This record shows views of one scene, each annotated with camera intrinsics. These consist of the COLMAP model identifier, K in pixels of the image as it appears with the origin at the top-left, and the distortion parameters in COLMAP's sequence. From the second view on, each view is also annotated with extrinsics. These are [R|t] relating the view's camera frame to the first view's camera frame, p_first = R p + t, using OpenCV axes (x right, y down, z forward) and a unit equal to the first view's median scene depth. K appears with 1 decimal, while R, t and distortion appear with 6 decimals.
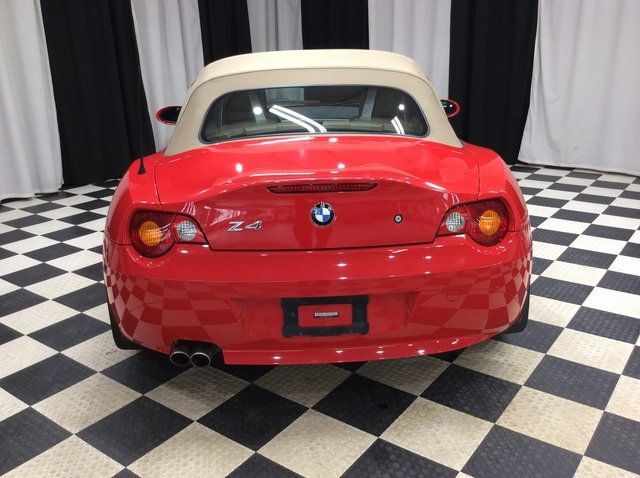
lens RADIAL K [[582.4, 0, 320.0], [0, 582.4, 239.0], [0, 0, 1]] dist [0.068006, 0.000666]
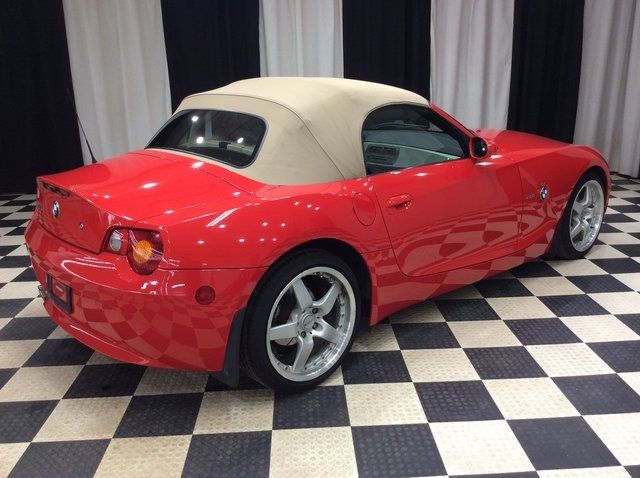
lens RADIAL K [[576.4, 0, 320.0], [0, 576.4, 239.0], [0, 0, 1]] dist [-0.048087, -0.002188]
pose [[0.630886, 0.224129, -0.742798, 0.848321], [-0.228761, 0.968542, 0.097949, -0.153097], [0.741385, 0.108128, 0.662312, 0.395083]]
